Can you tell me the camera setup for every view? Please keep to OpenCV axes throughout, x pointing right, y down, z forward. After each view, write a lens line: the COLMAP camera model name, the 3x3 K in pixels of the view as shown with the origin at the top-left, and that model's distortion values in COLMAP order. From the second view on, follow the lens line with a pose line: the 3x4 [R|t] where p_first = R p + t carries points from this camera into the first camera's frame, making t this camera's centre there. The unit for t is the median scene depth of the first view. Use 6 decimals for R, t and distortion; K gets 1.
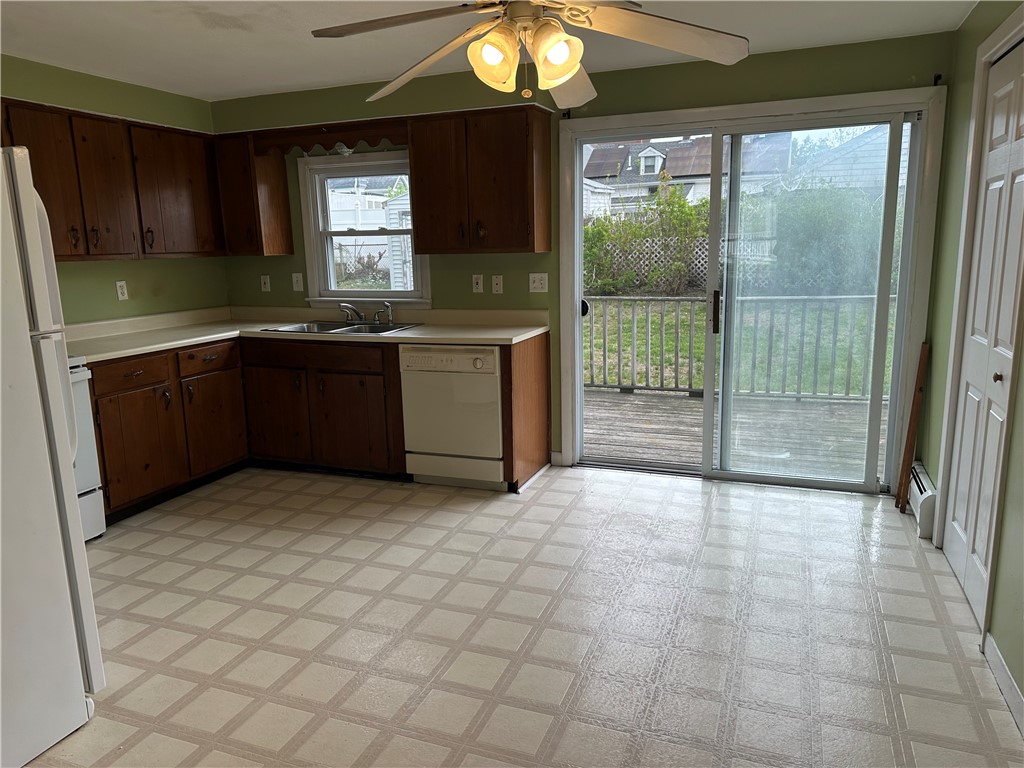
lens RADIAL K [[719.4, 0, 511.4], [0, 719.4, 382.5], [0, 0, 1]] dist [0.056103, -0.008852]
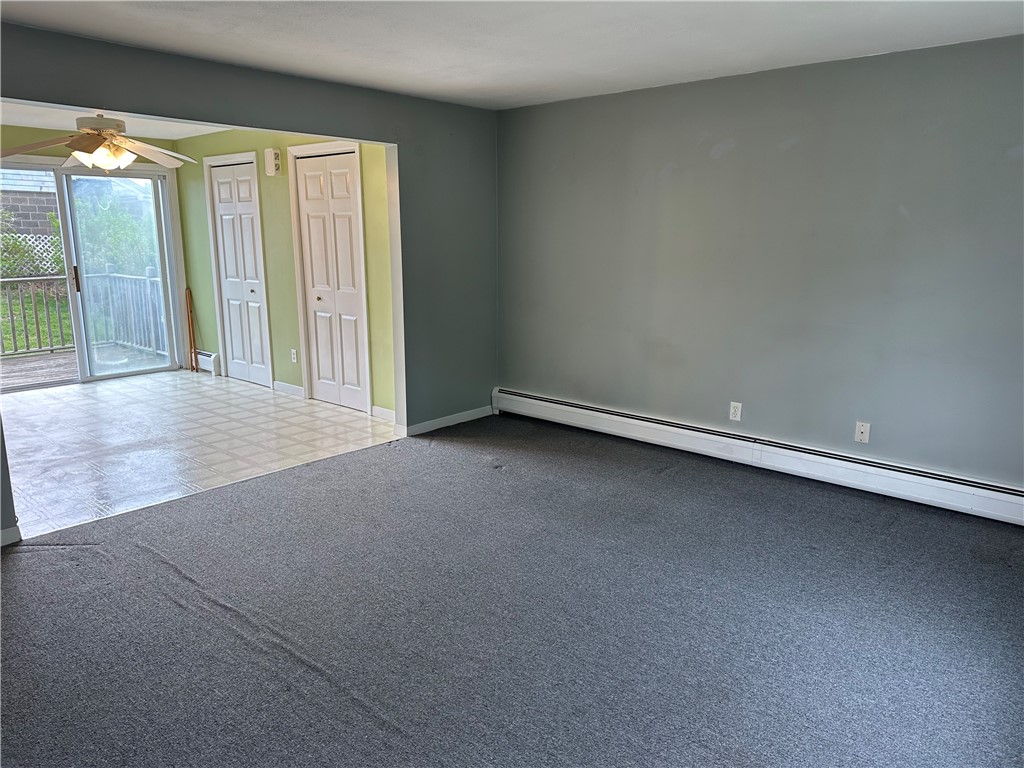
lens RADIAL K [[719.4, 0, 511.1], [0, 719.4, 381.9], [0, 0, 1]] dist [0.056103, -0.008852]
pose [[0.347732, -0.170030, 0.922048, -0.979823], [0.174447, 0.977980, 0.114555, 0.117549], [-0.921223, 0.121014, 0.369736, -0.521223]]
